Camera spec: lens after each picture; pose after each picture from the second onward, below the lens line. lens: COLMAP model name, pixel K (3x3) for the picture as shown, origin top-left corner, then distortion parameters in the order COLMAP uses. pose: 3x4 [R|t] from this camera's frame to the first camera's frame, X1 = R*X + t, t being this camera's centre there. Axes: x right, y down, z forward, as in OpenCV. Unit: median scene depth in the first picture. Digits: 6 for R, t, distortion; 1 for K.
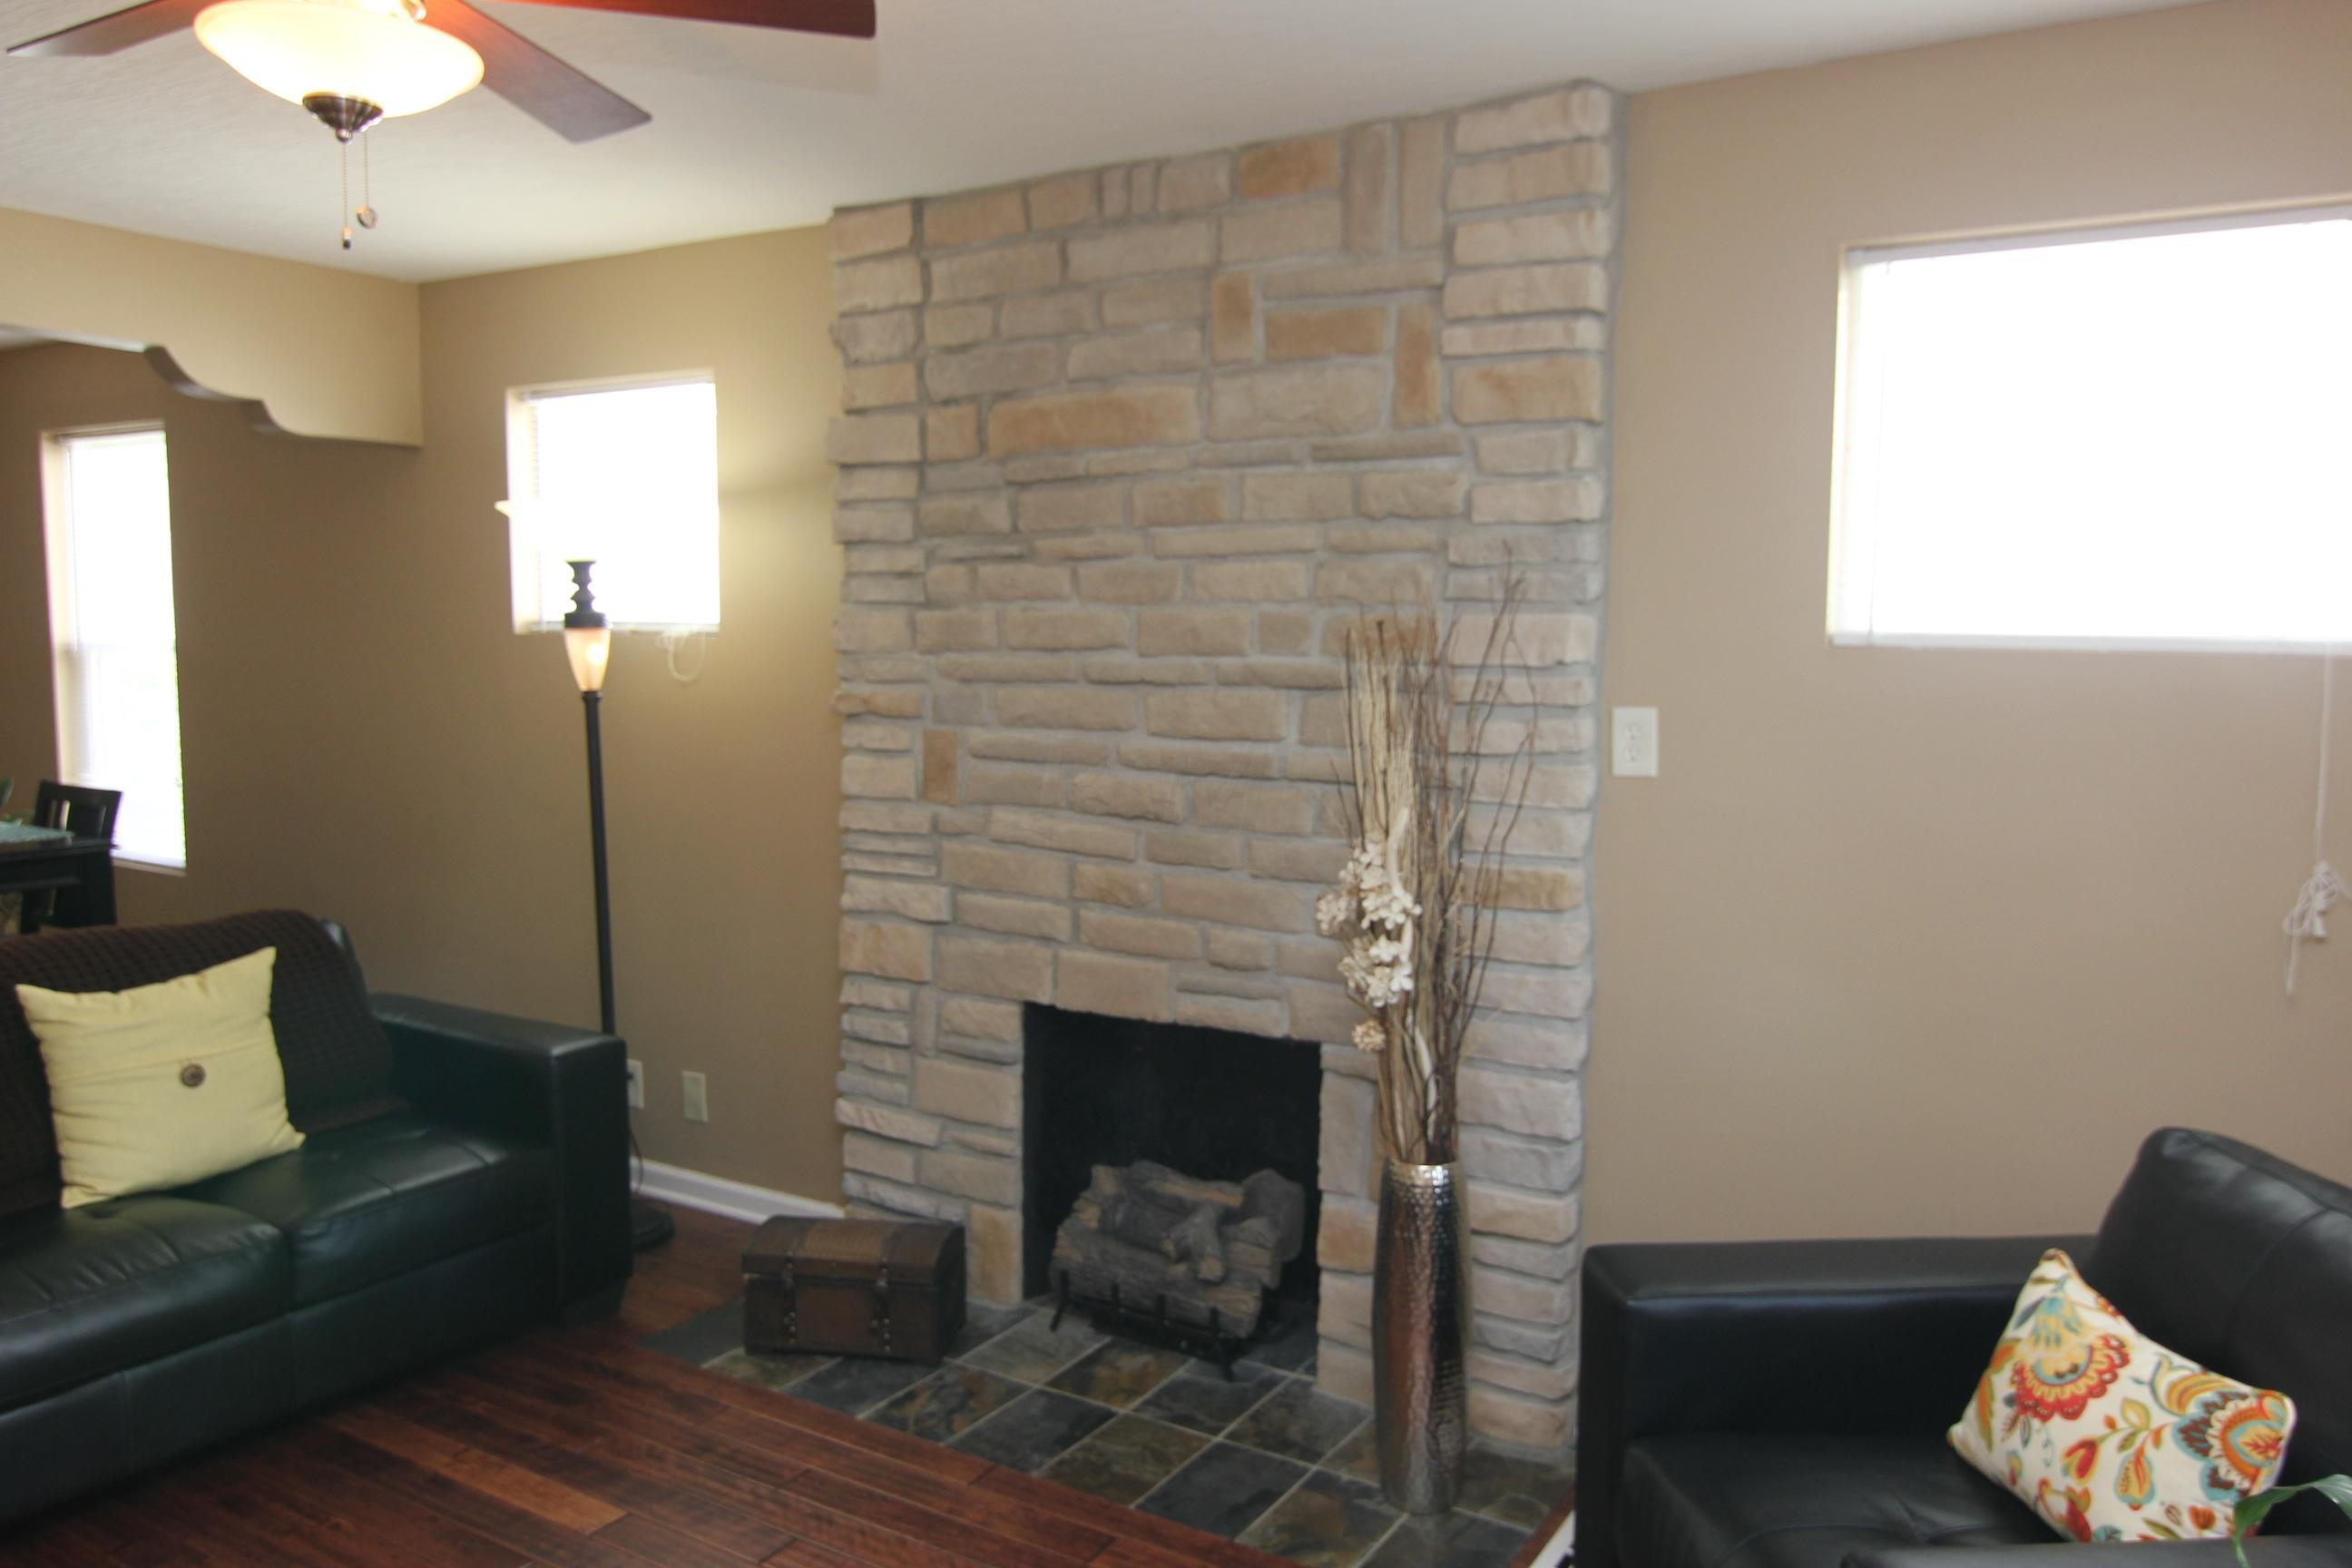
lens RADIAL K [[1687.7, 0, 1176.0], [0, 1687.7, 784.0], [0, 0, 1]] dist [0.005739, -0.003898]
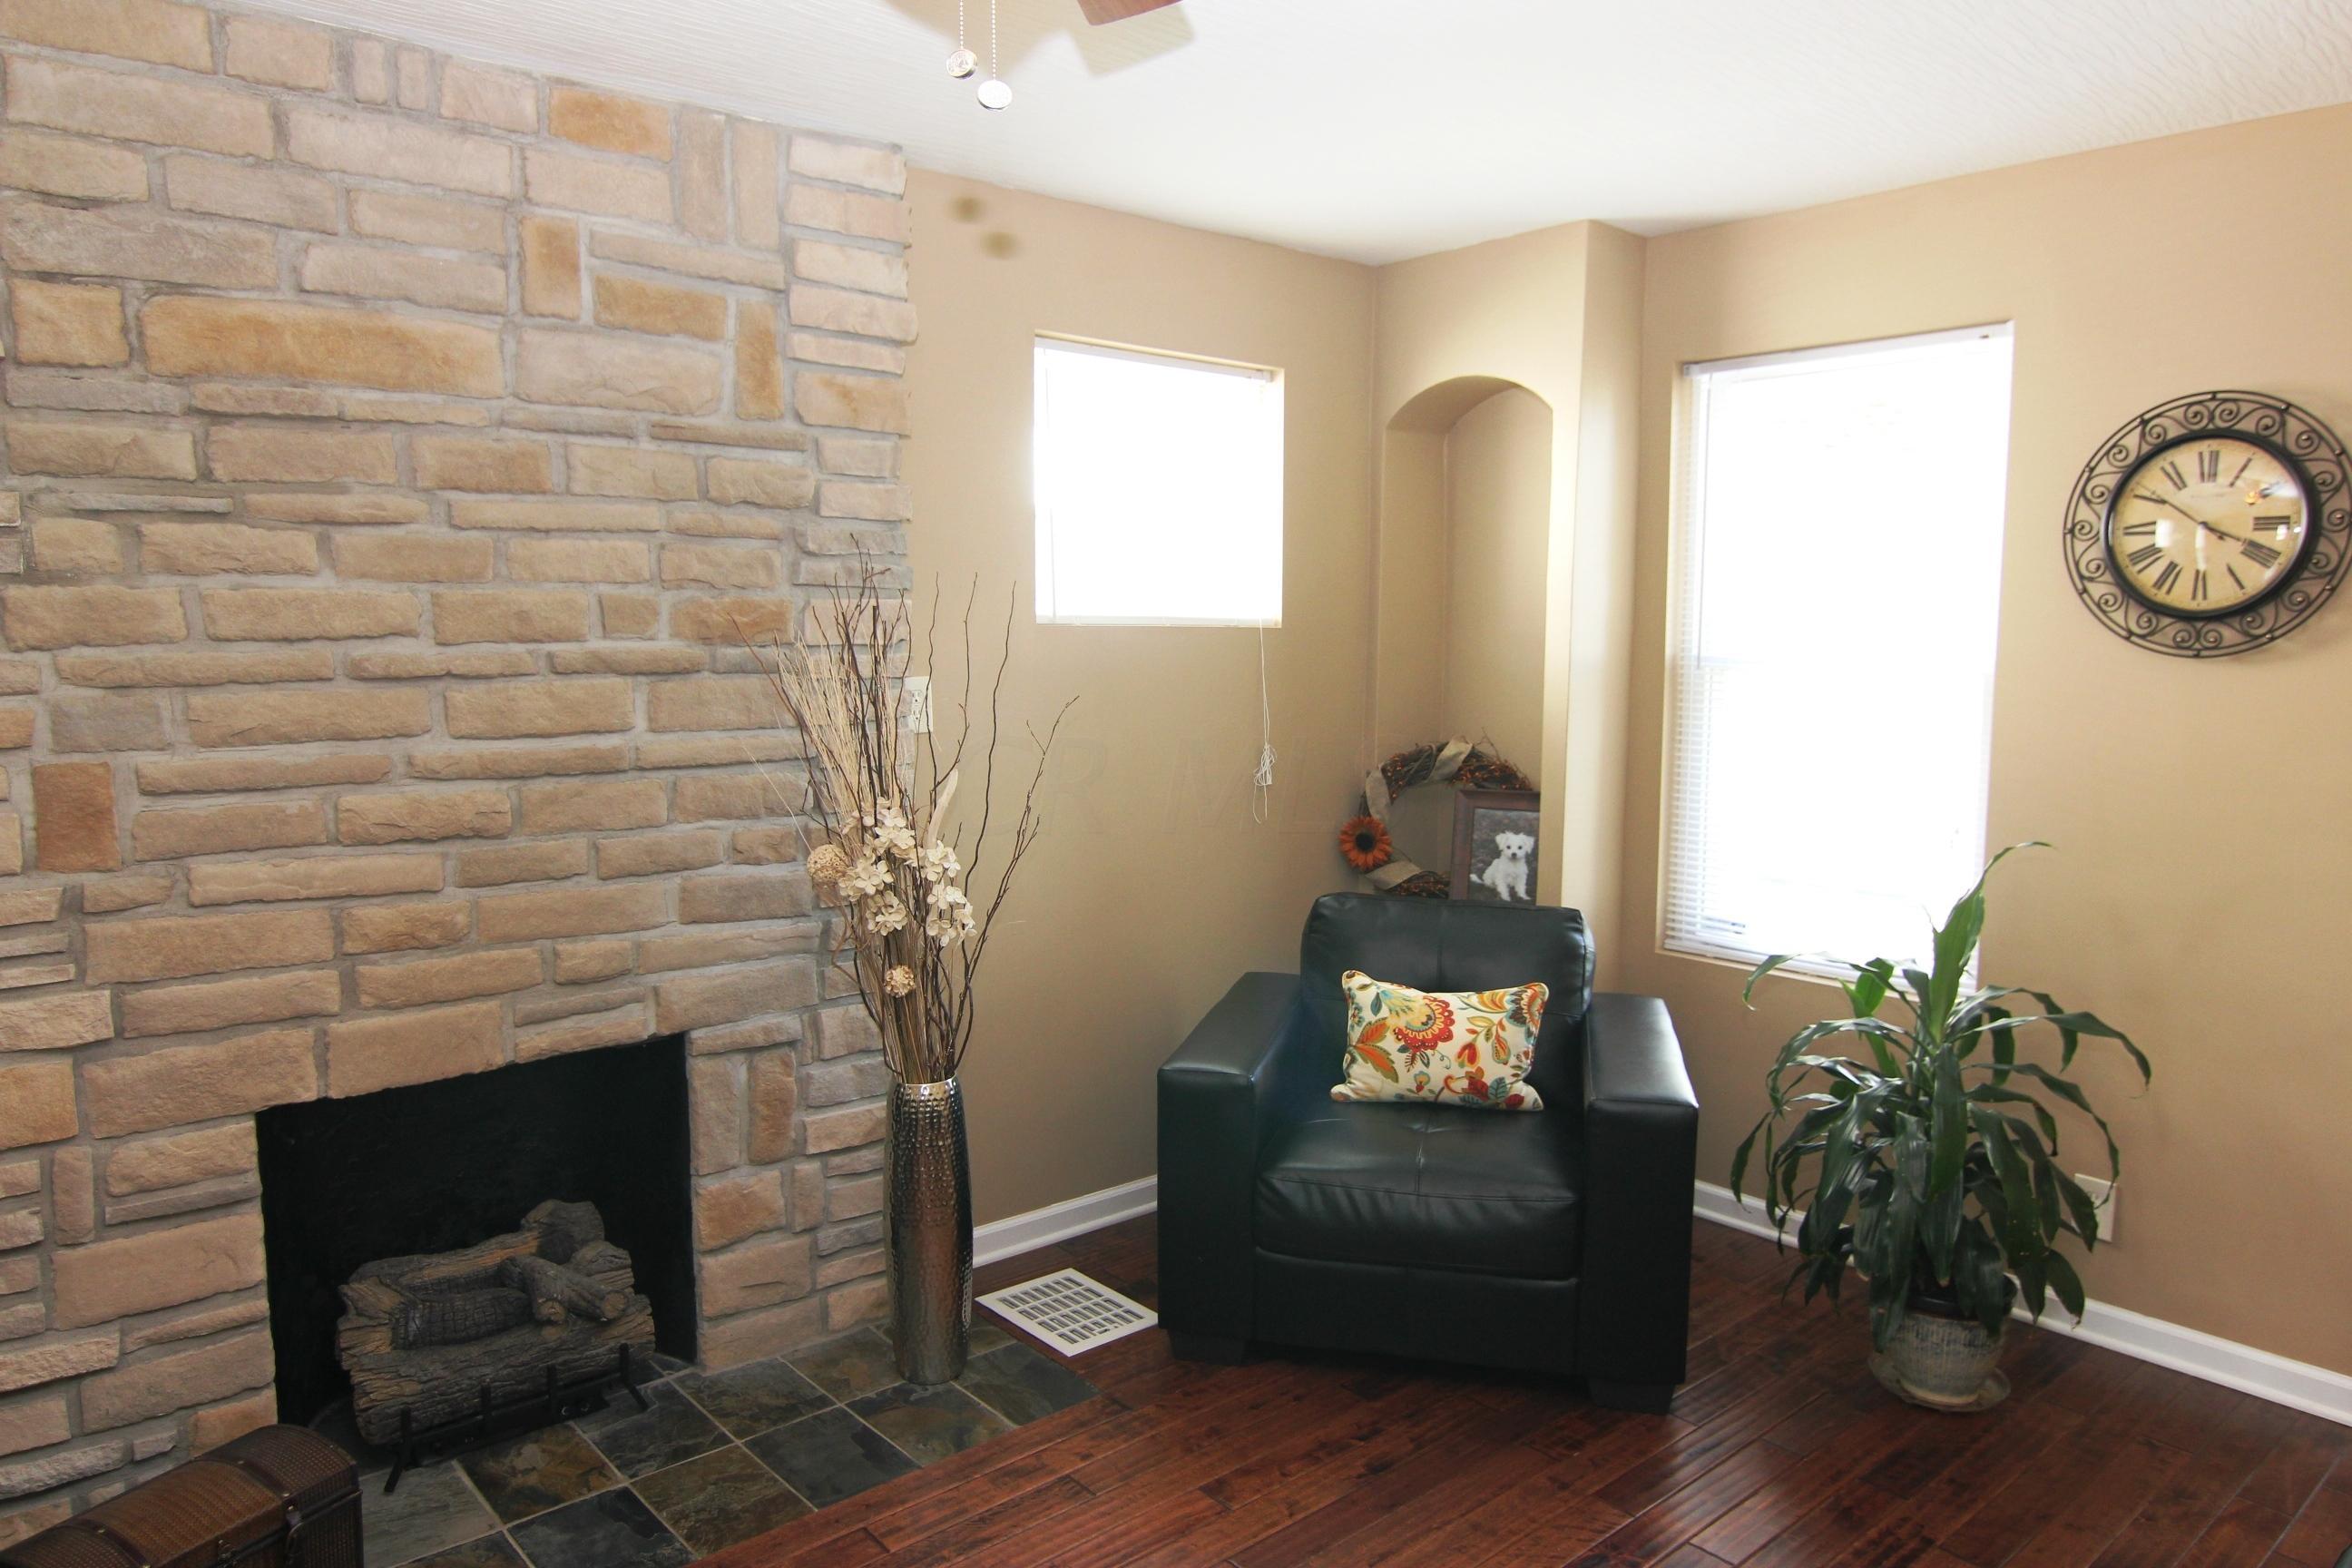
lens RADIAL K [[1557.2, 0, 1176.0], [0, 1557.2, 784.0], [0, 0, 1]] dist [-0.006621, -0.006247]
pose [[0.297759, -0.108539, 0.948451, -0.664036], [0.083472, 0.992670, 0.087394, -0.045197], [-0.950985, 0.053147, 0.304636, 0.431987]]
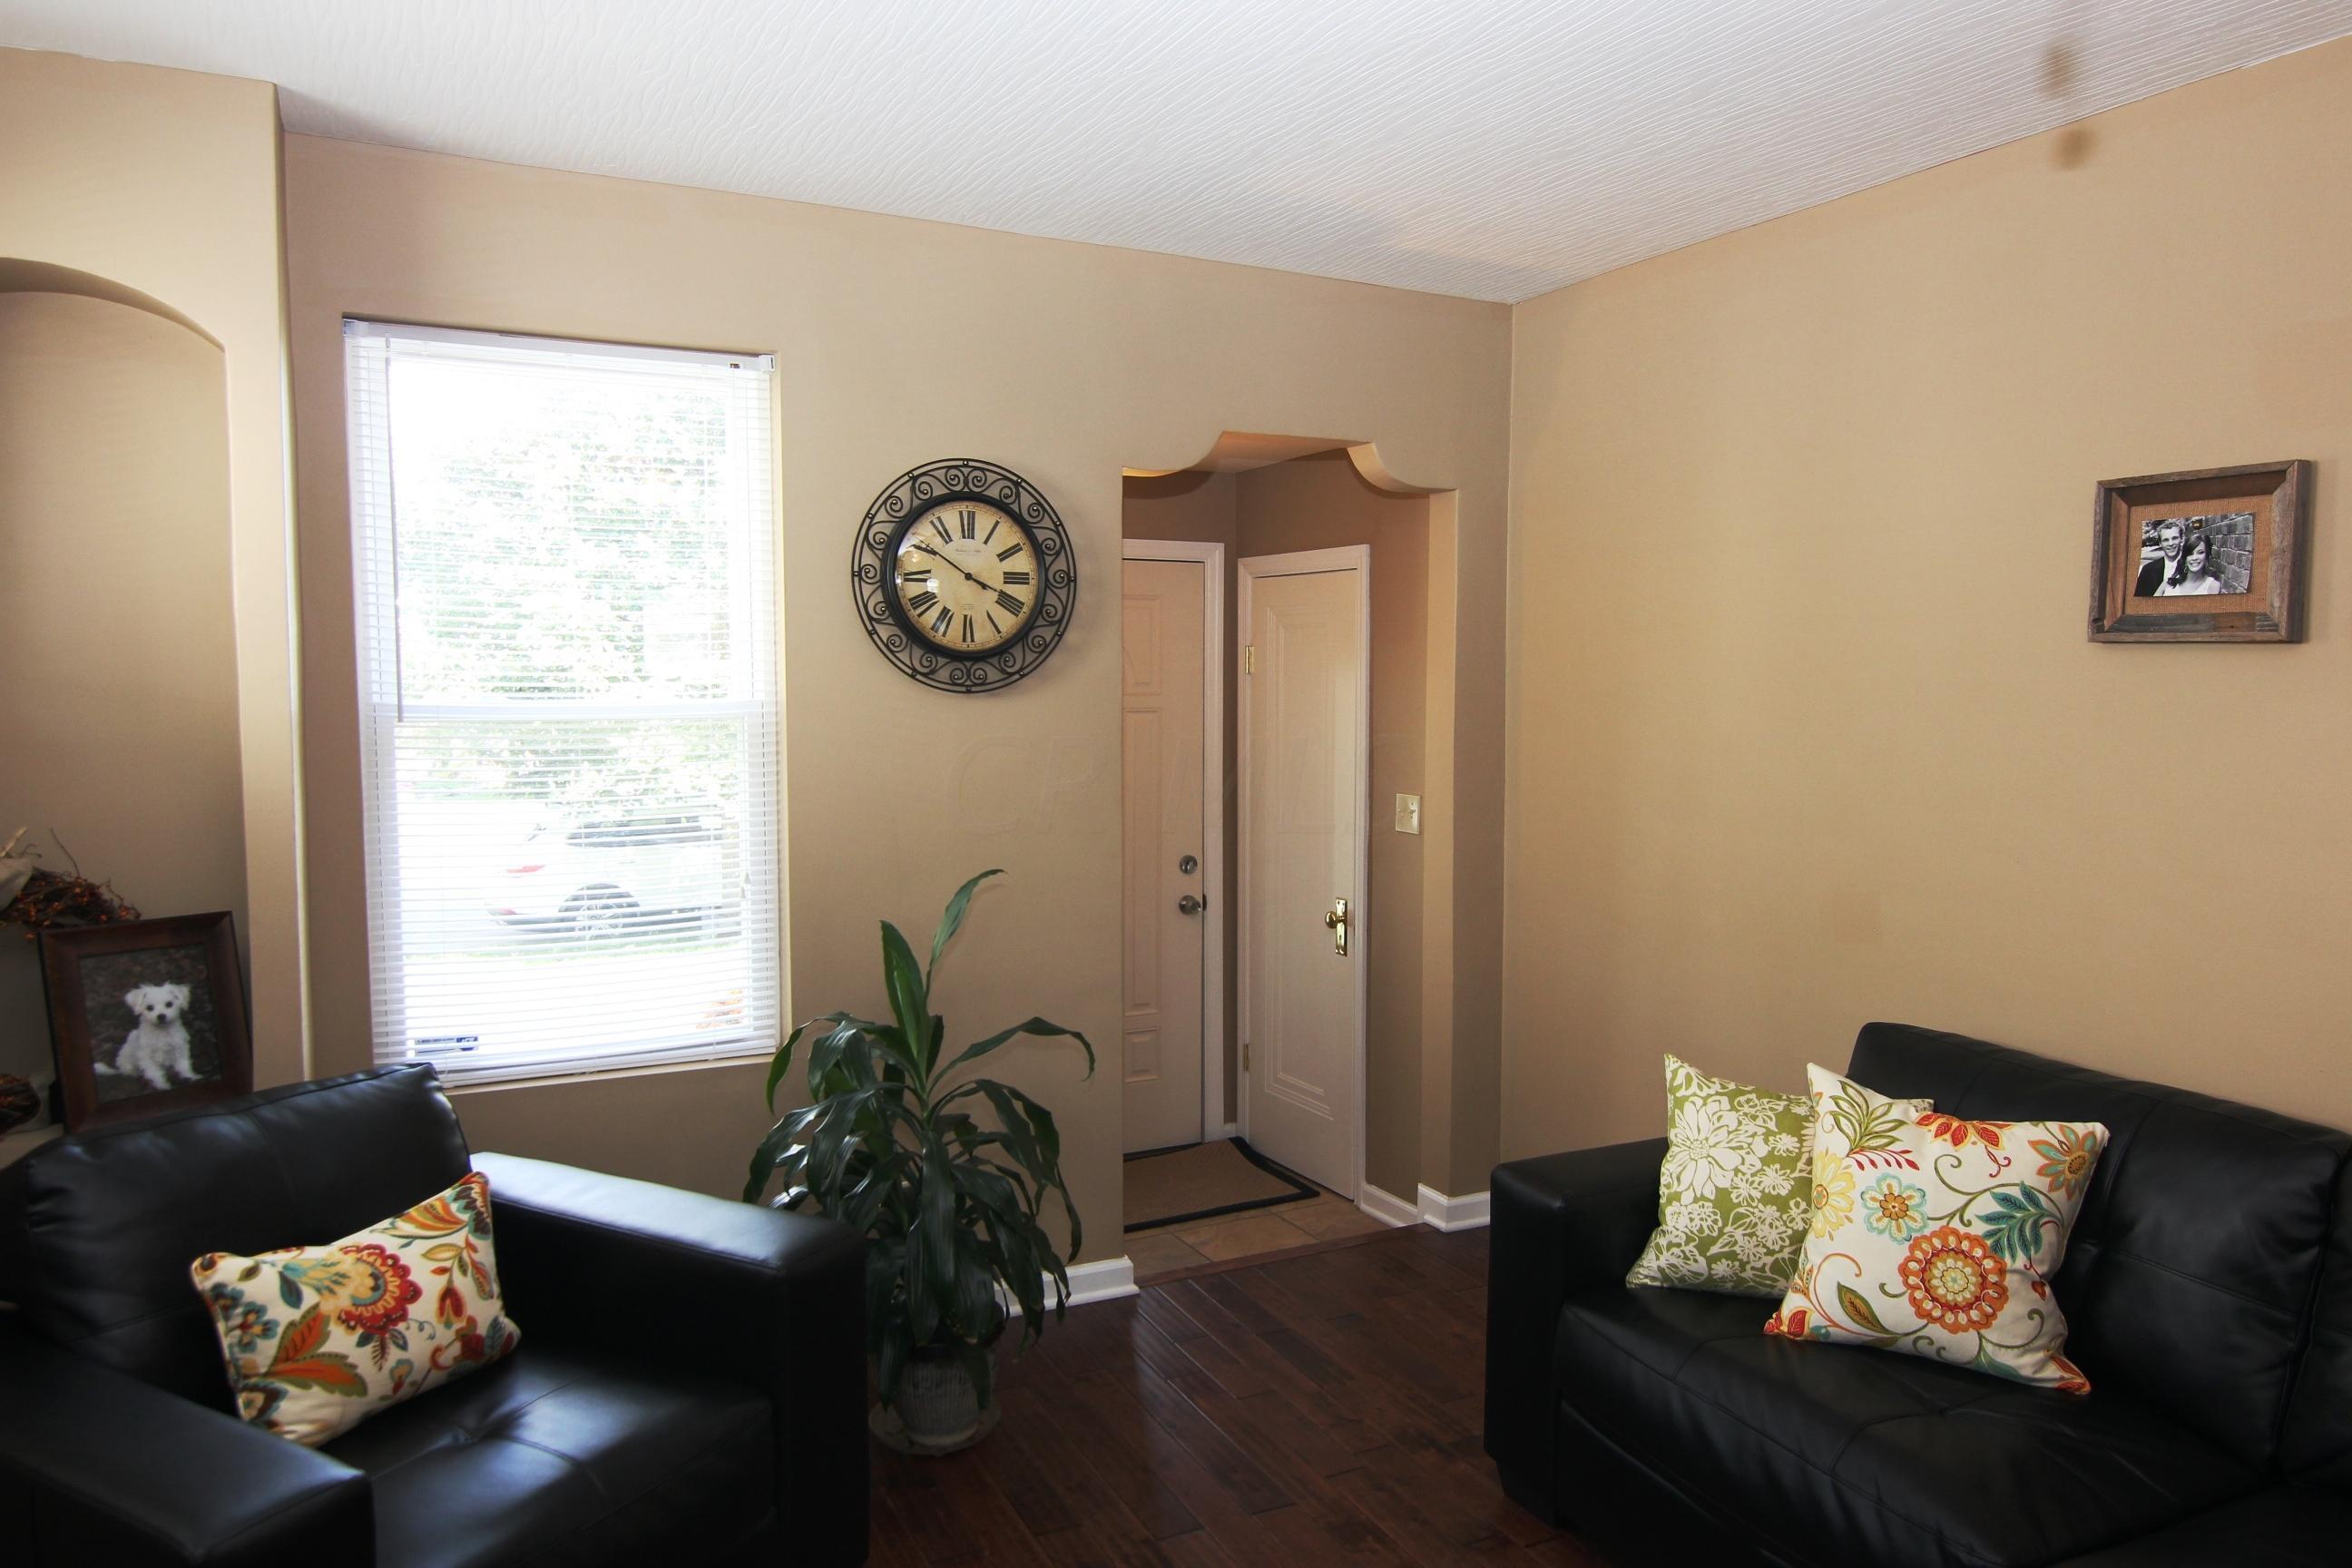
lens RADIAL K [[1557.2, 0, 1176.0], [0, 1557.2, 784.0], [0, 0, 1]] dist [-0.006621, -0.006247]
pose [[-0.848636, -0.052136, 0.526402, -0.291455], [0.035112, 0.987384, 0.154400, -0.082997], [-0.527811, 0.149512, -0.836099, 0.918612]]
